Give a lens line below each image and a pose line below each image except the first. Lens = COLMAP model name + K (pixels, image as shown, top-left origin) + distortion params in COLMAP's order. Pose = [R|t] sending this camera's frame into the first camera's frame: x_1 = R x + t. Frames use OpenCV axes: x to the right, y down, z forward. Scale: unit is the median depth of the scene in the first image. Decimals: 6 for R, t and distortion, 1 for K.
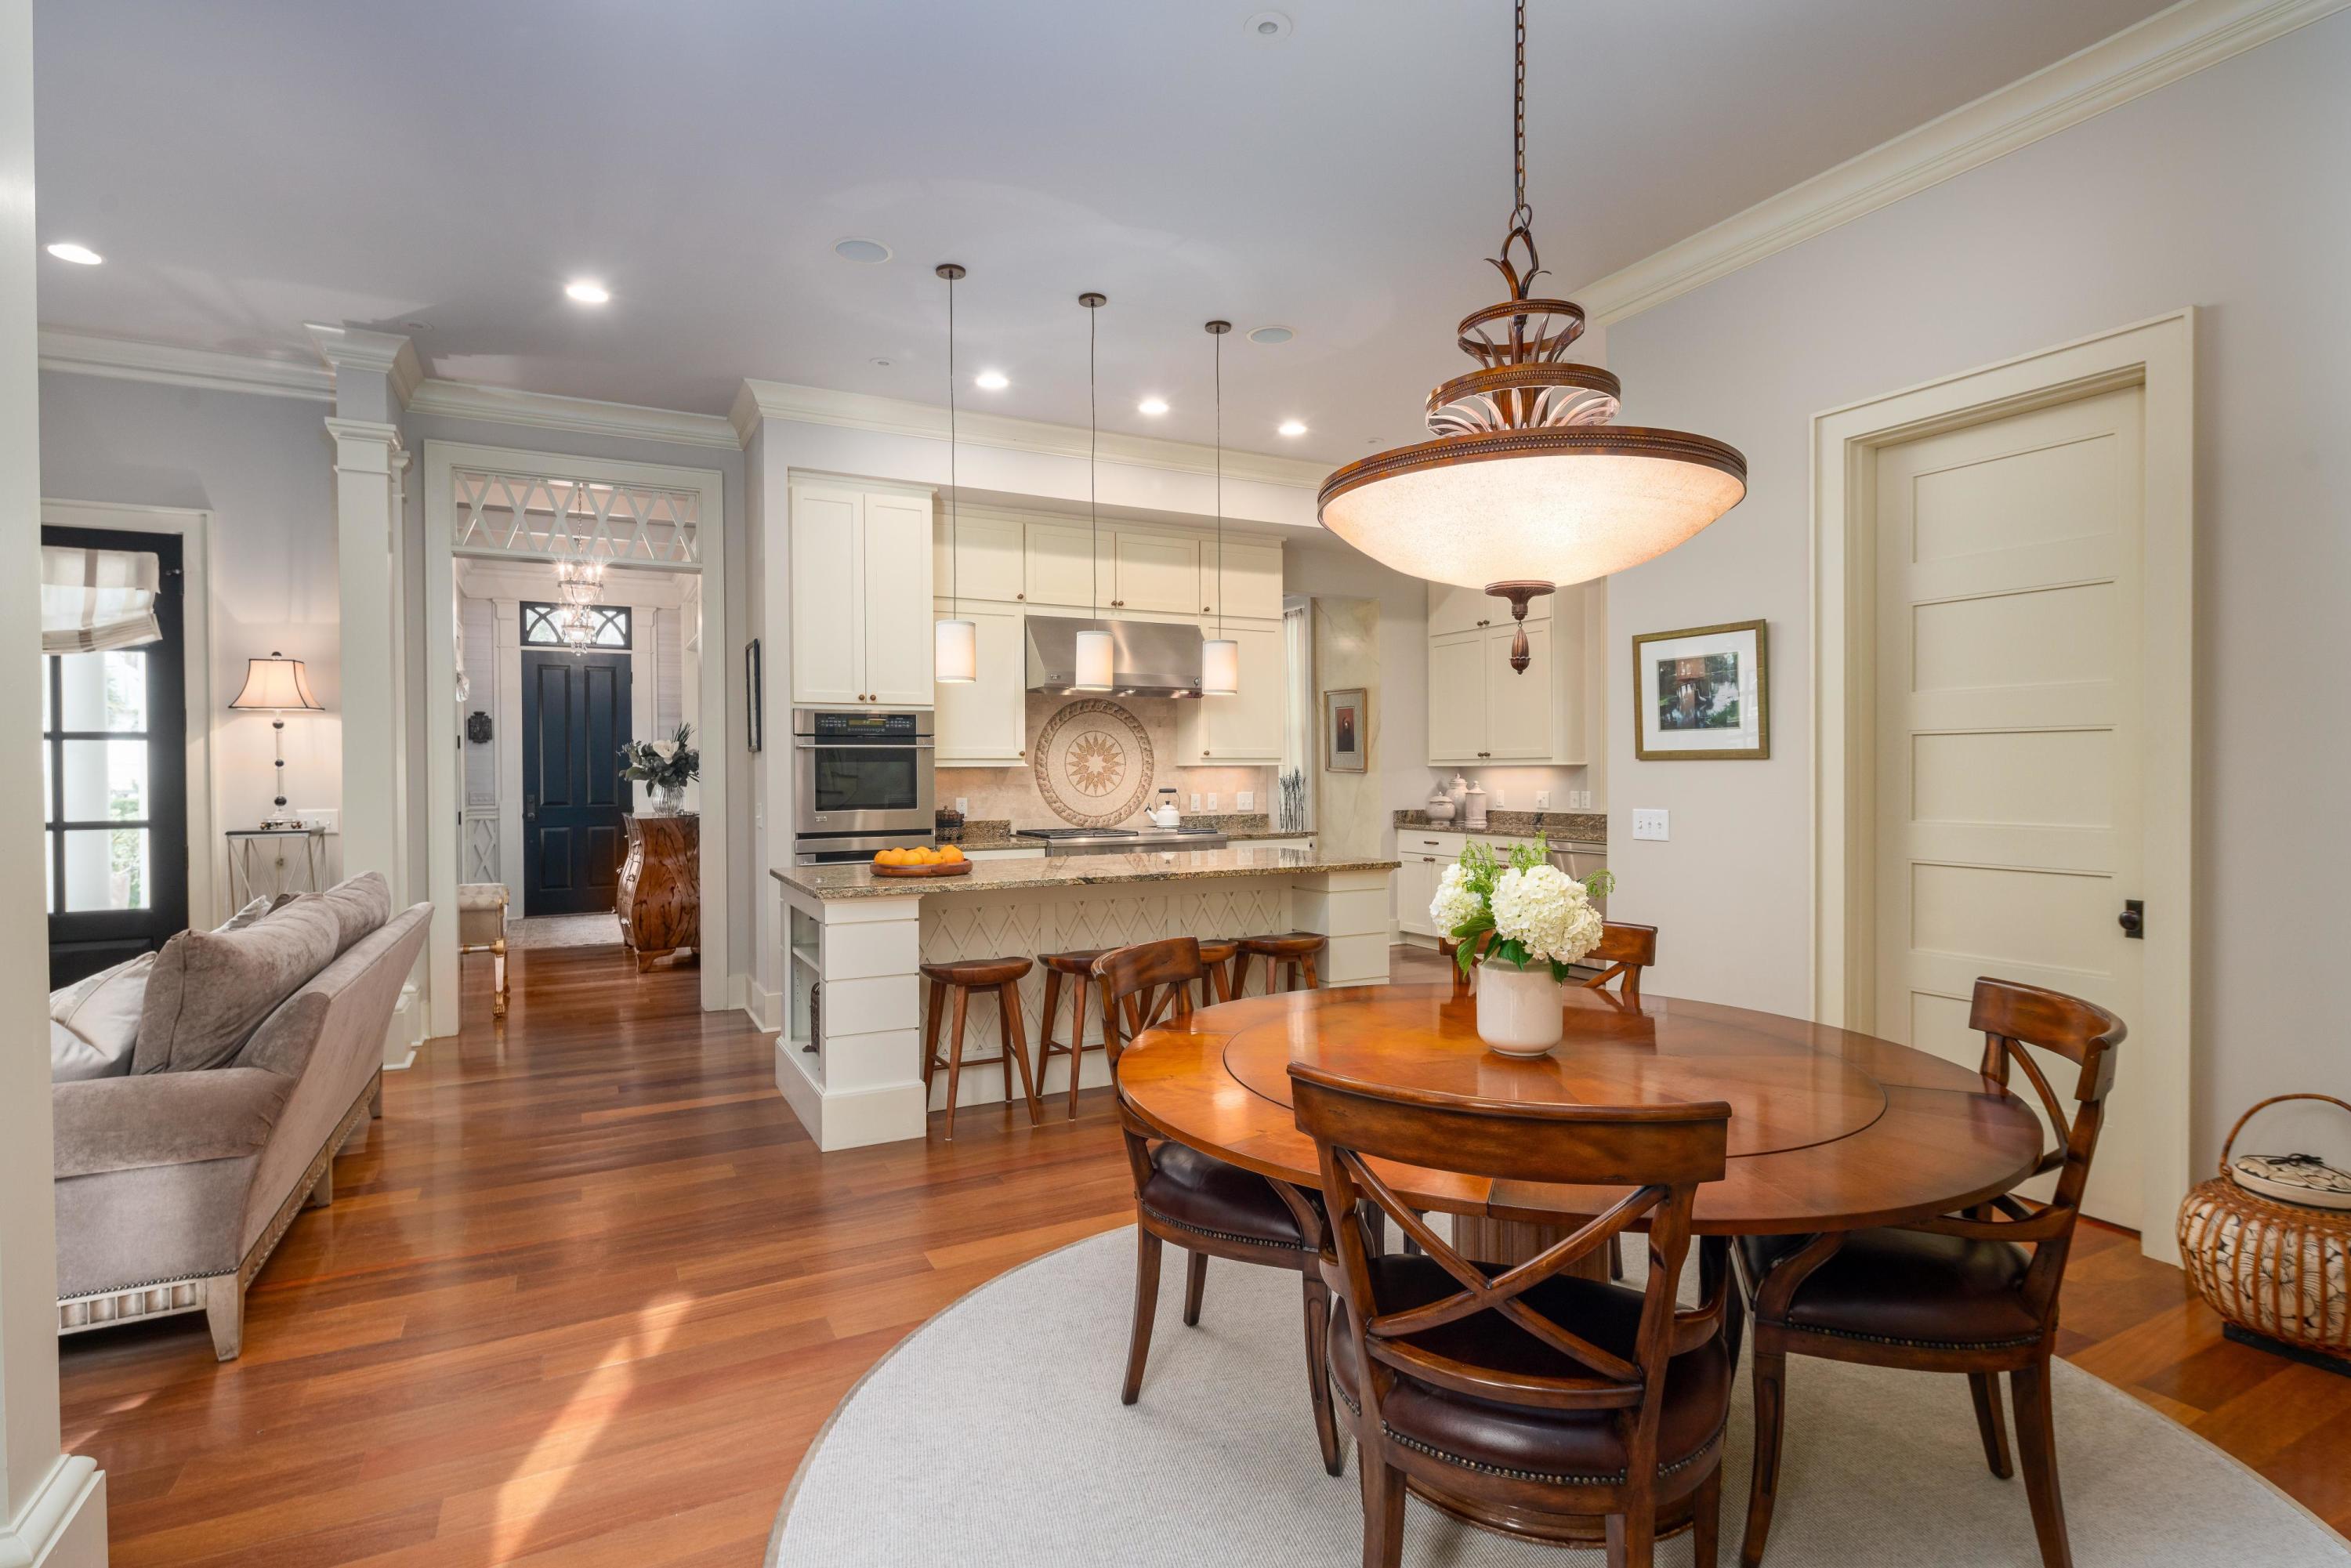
lens RADIAL K [[1156.1, 0, 1175.5], [0, 1156.1, 784.0], [0, 0, 1]] dist [-0.001105, -0.000475]
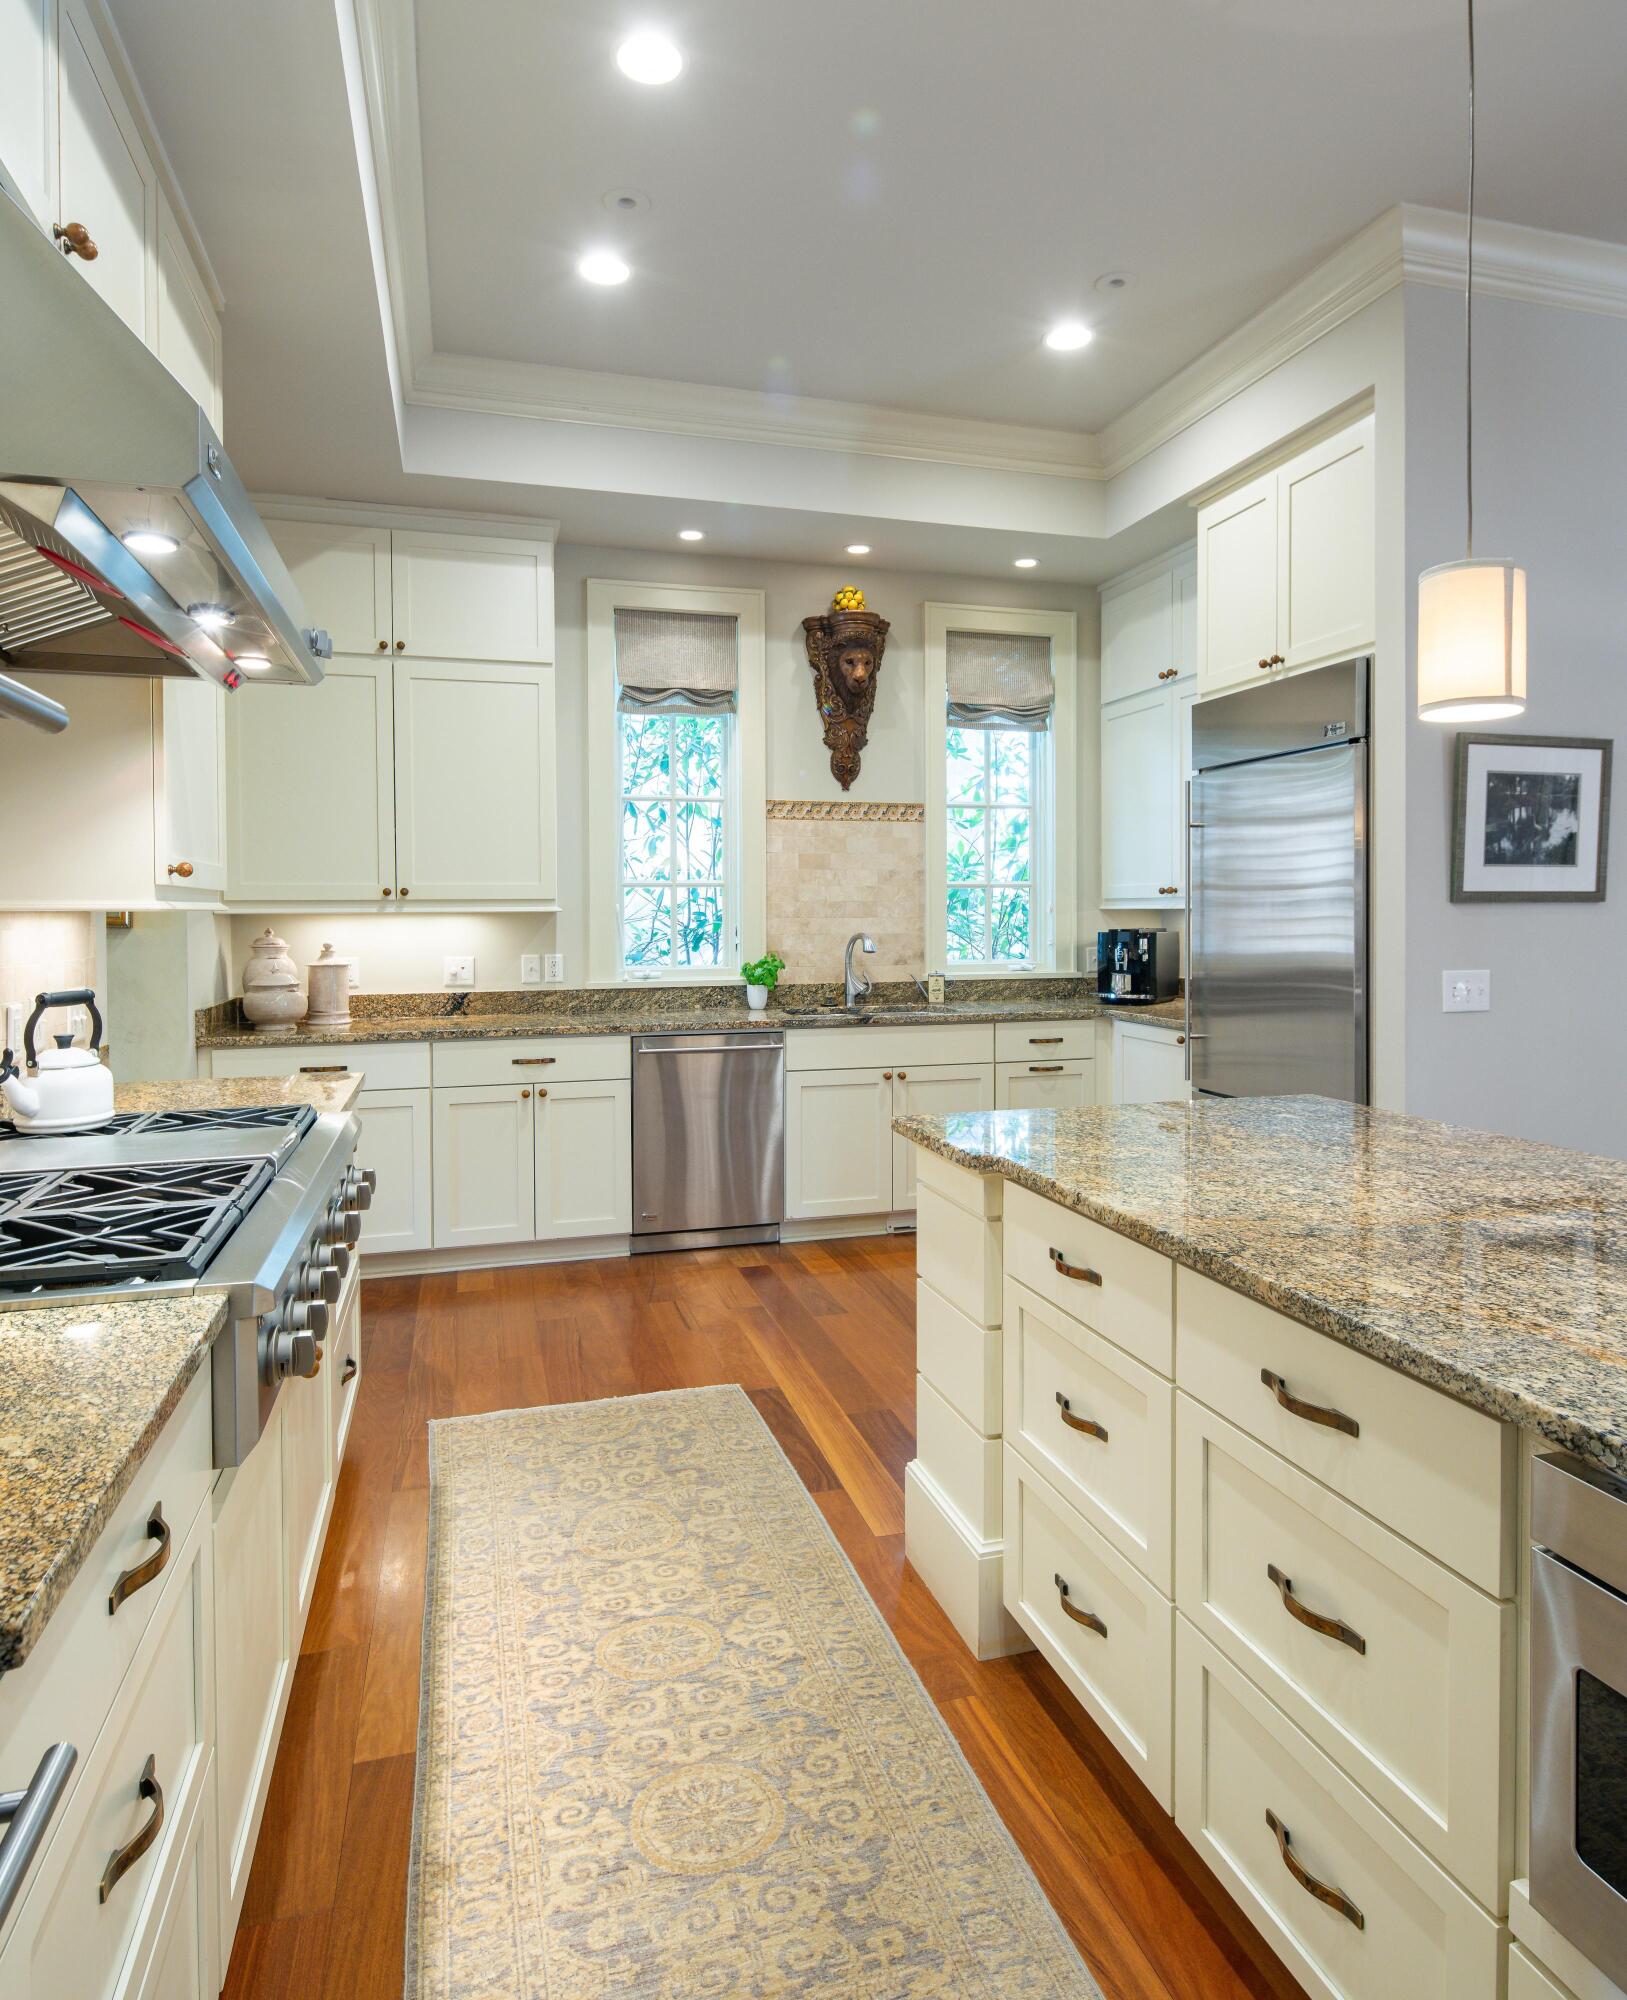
lens RADIAL K [[1175.7, 0, 812.7], [0, 1175.7, 931.1], [0, 0, 1]] dist [0.001573, 0.000652]
pose [[0.202955, -0.013042, 0.979101, -0.254868], [0.015854, 0.999824, 0.010031, -0.010892], [-0.979060, 0.013487, 0.203126, 0.781328]]
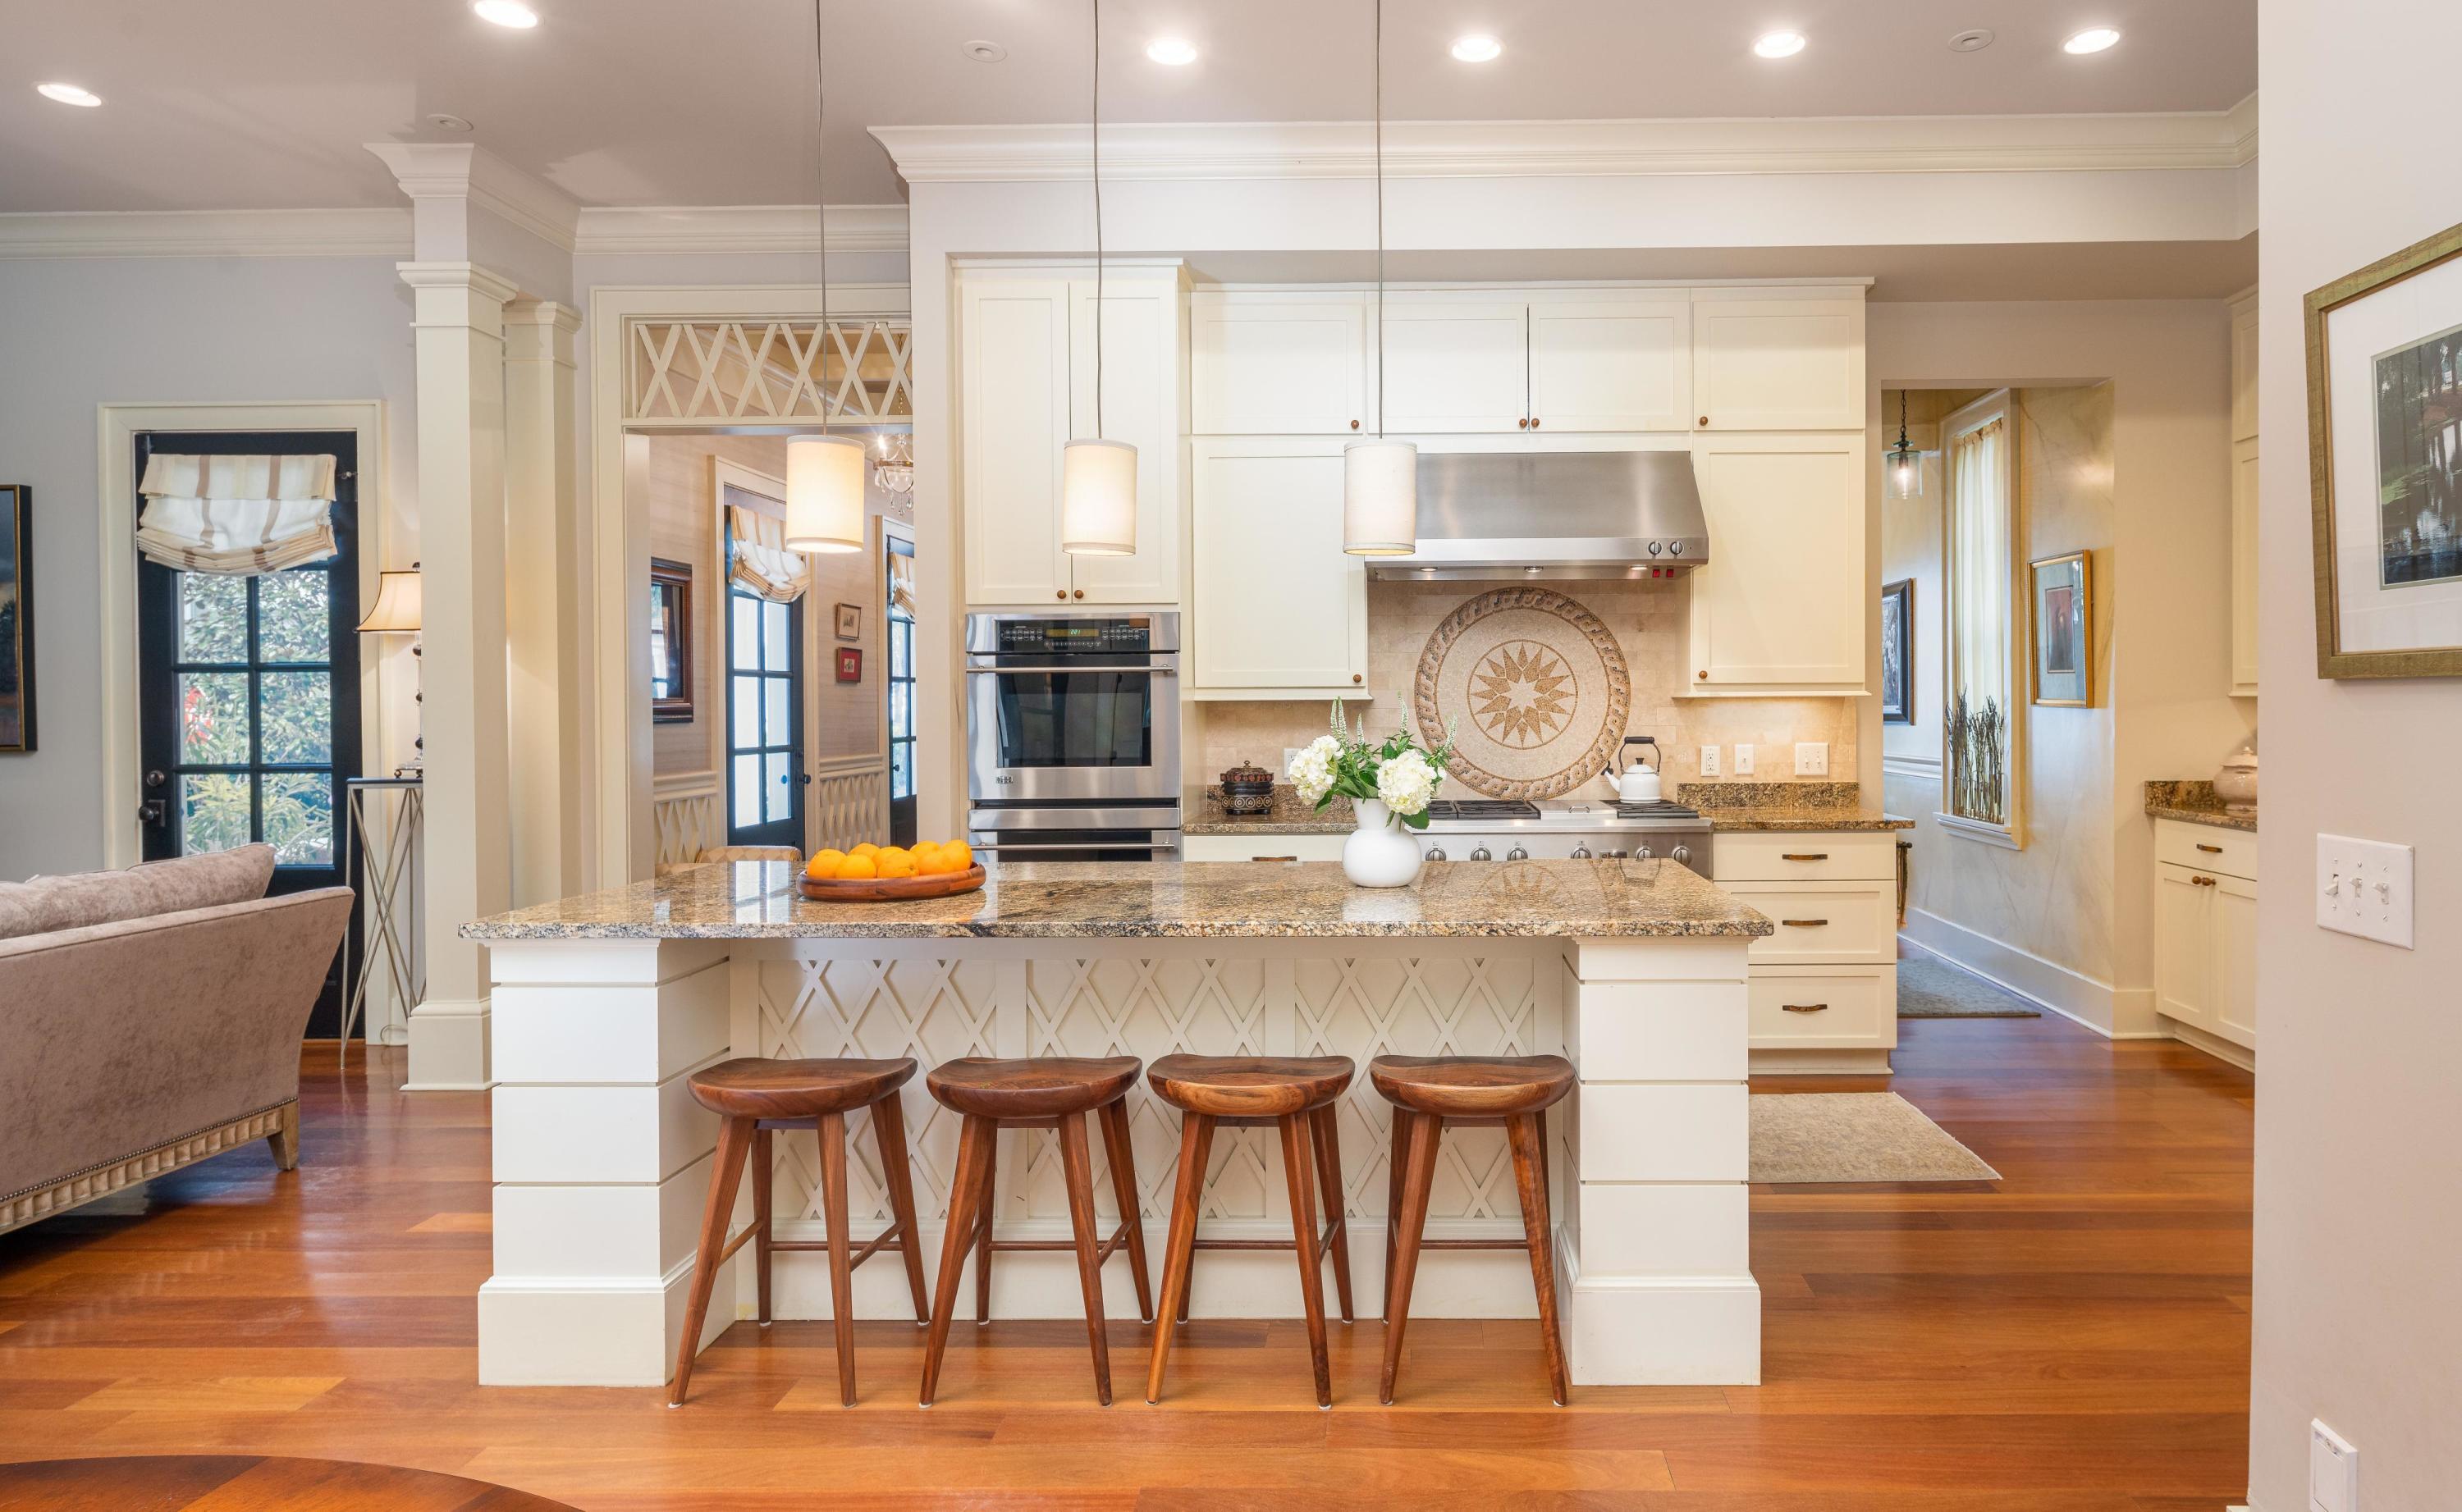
lens RADIAL K [[1381.9, 0, 1401.8], [0, 1381.9, 724.3], [0, 0, 1]] dist [0.001224, 0.000101]
pose [[0.877832, 0.007571, -0.478908, 0.225999], [-0.004784, 0.999964, 0.007039, -0.006579], [0.478944, -0.003888, 0.877837, 0.340020]]
